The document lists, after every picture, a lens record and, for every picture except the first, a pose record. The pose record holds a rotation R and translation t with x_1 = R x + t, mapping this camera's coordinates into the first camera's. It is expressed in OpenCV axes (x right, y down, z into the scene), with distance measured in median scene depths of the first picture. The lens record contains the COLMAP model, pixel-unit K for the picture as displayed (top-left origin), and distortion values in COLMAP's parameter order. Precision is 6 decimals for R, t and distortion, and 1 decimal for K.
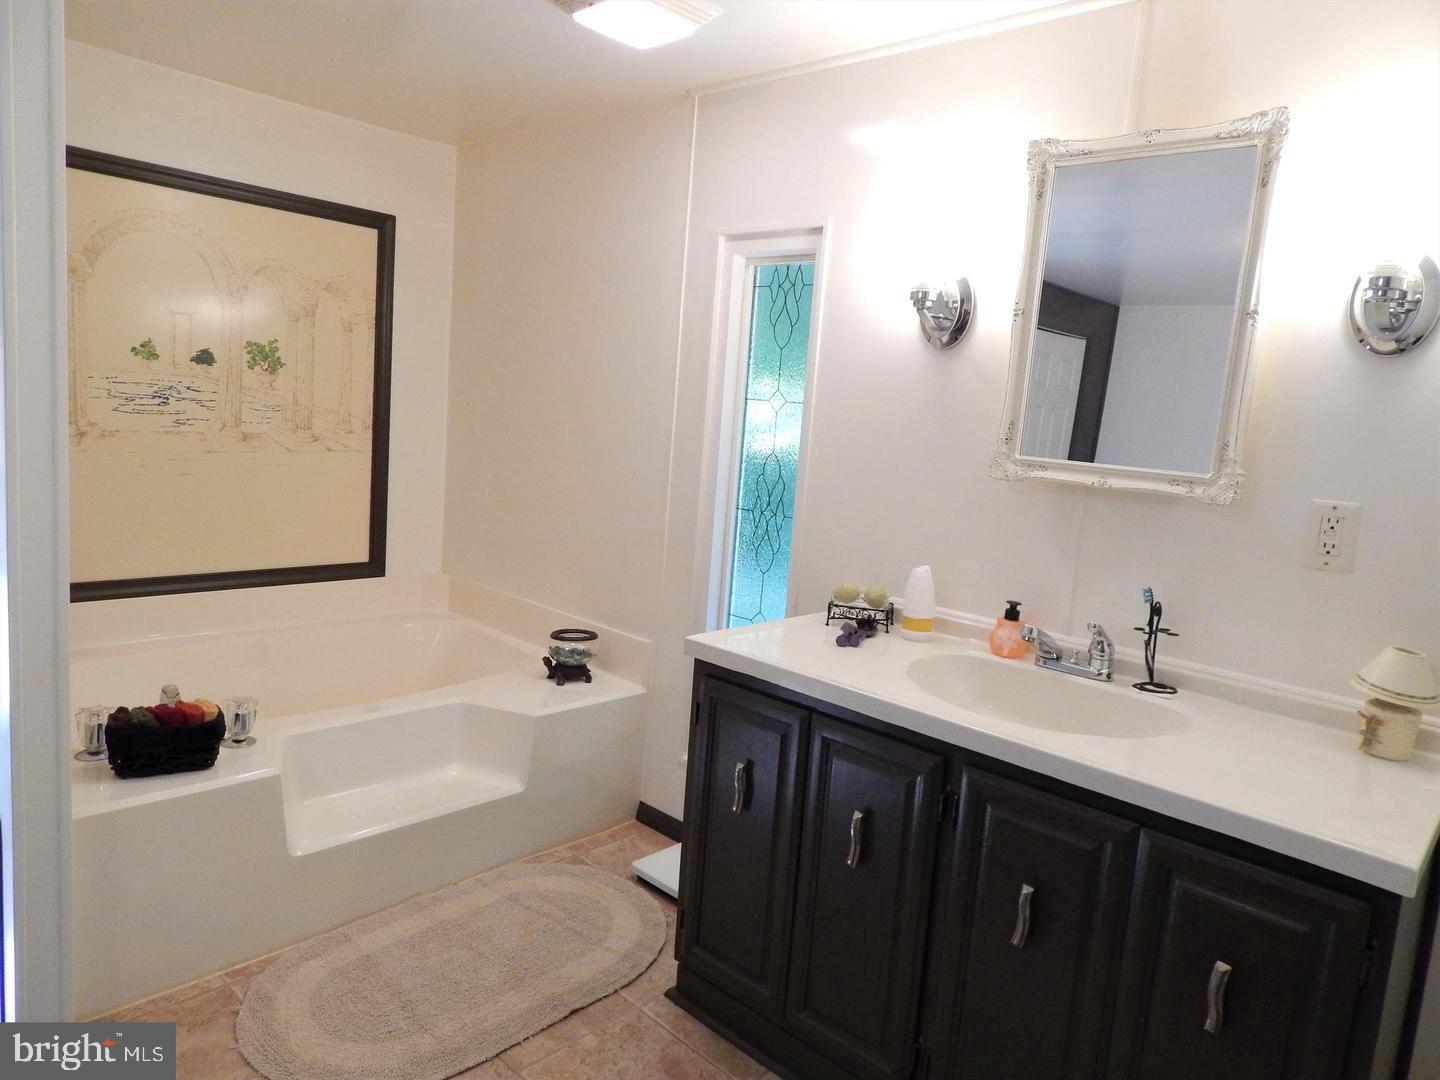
lens RADIAL K [[941.2, 0, 726.5], [0, 941.2, 539.7], [0, 0, 1]] dist [-0.002343, -0.008081]
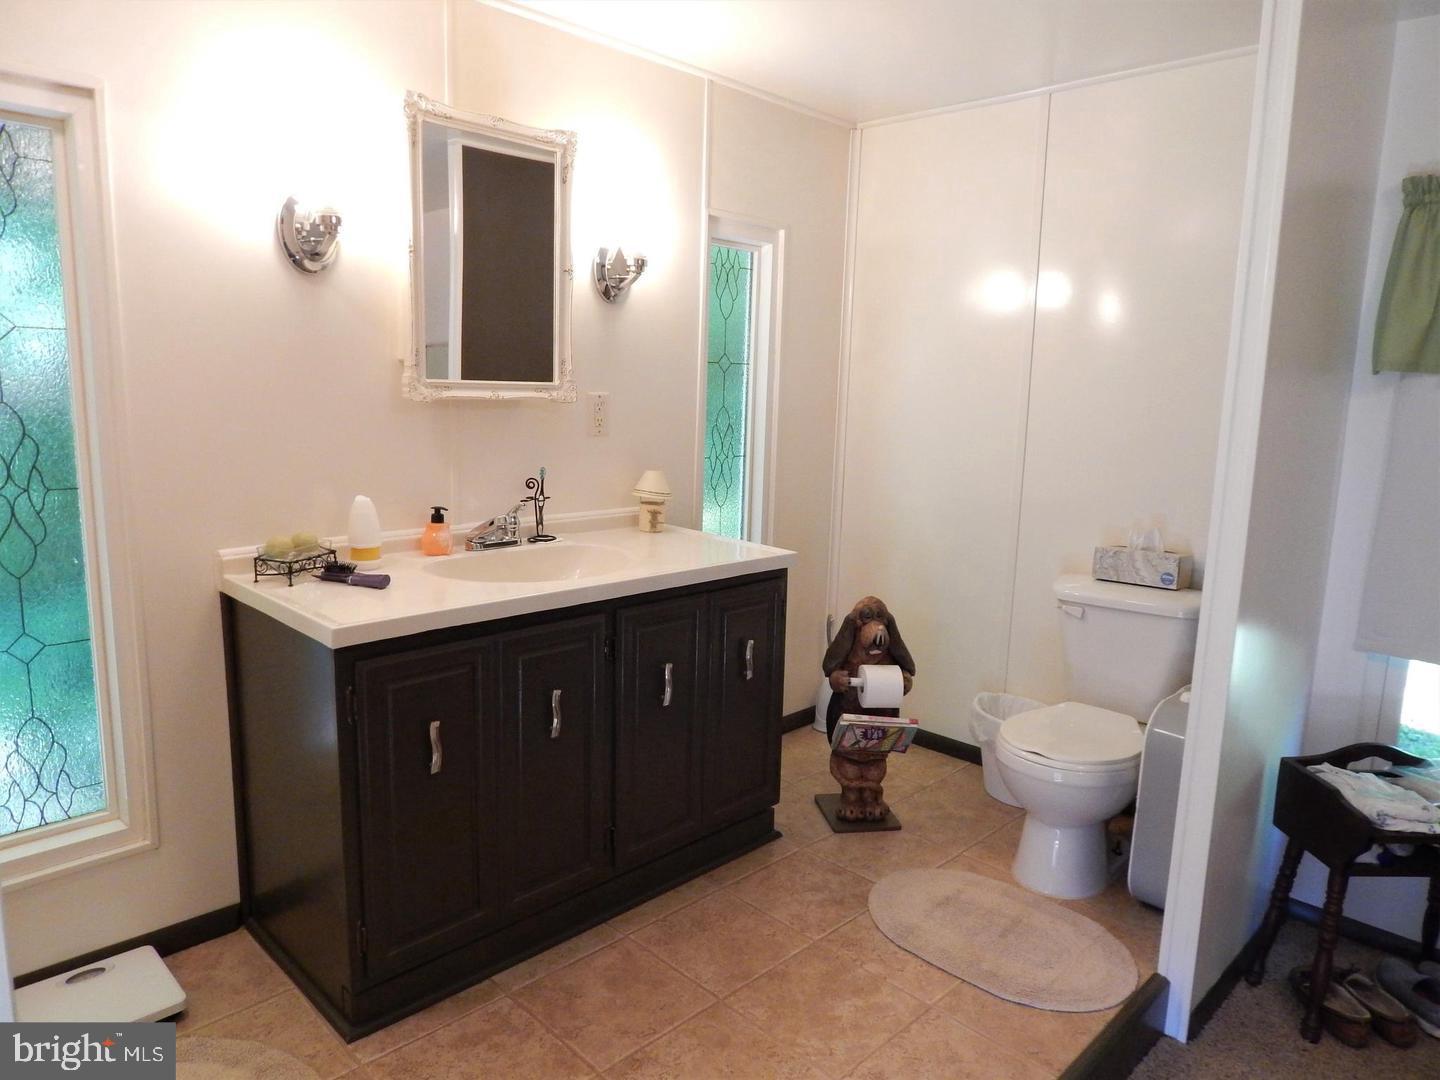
lens RADIAL K [[941.2, 0, 724.3], [0, 941.2, 538.4], [0, 0, 1]] dist [-0.002343, -0.008081]
pose [[0.032065, -0.240513, 0.970116, -0.818069], [0.111030, 0.965465, 0.235690, -0.130768], [-0.993300, 0.100154, 0.057662, 0.595921]]
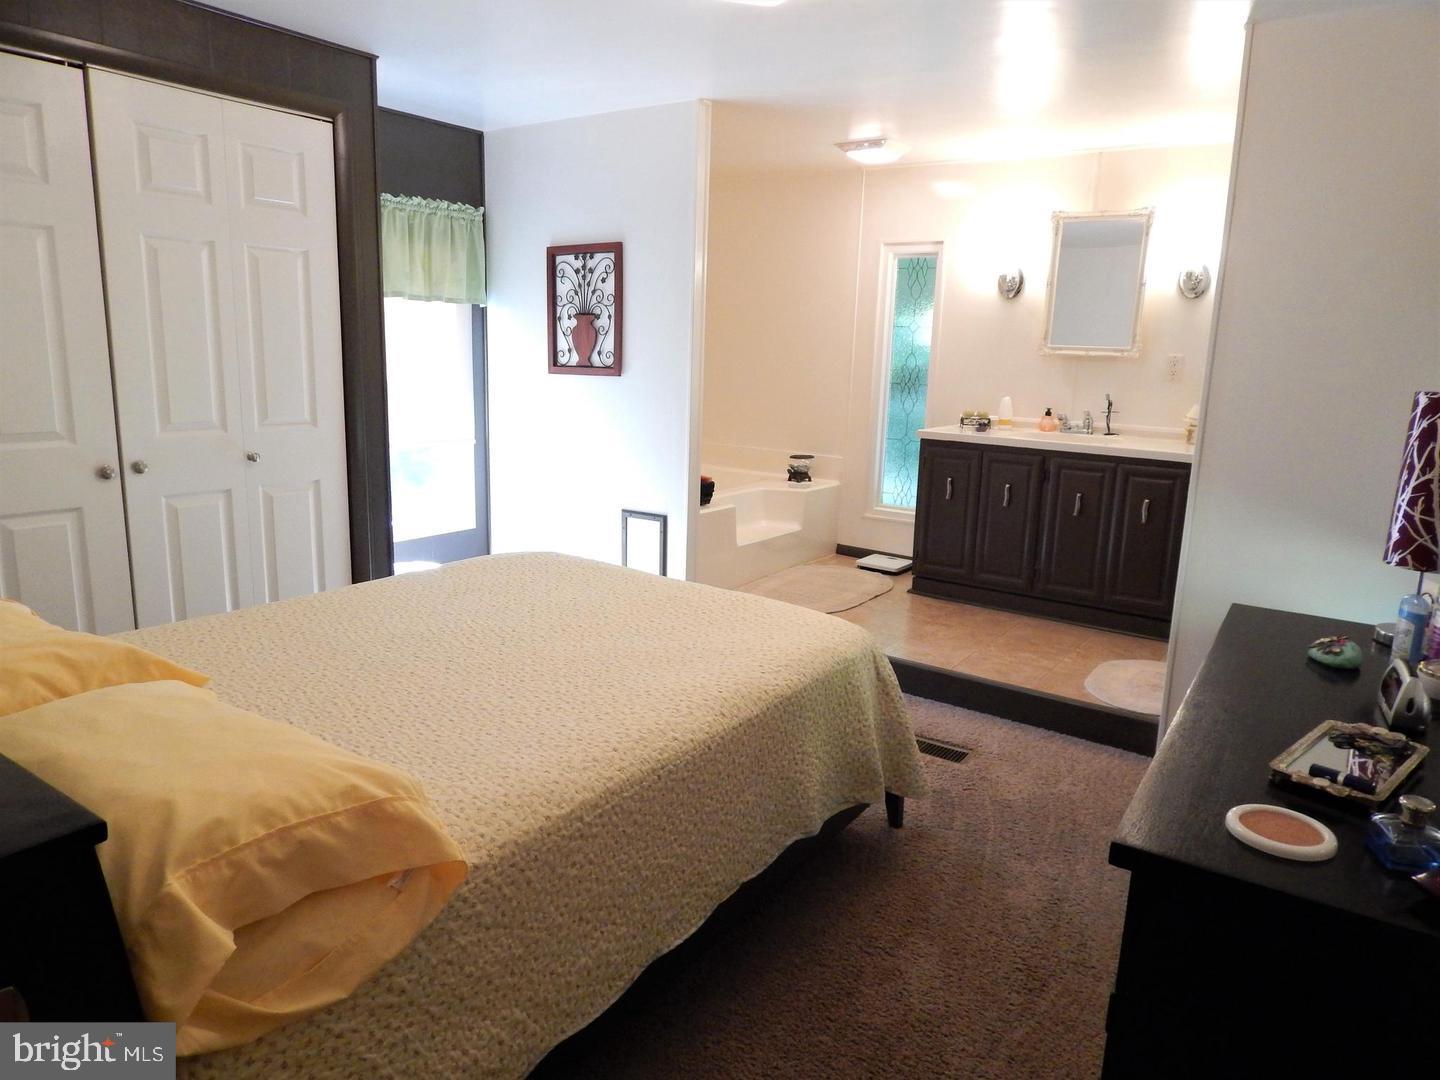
lens RADIAL K [[941.2, 0, 719.4], [0, 941.2, 535.8], [0, 0, 1]] dist [-0.002343, -0.008081]
pose [[0.990022, -0.070441, 0.122042, -0.828988], [0.061912, 0.995458, 0.072322, 0.164419], [-0.126582, -0.064045, 0.989887, -1.258393]]
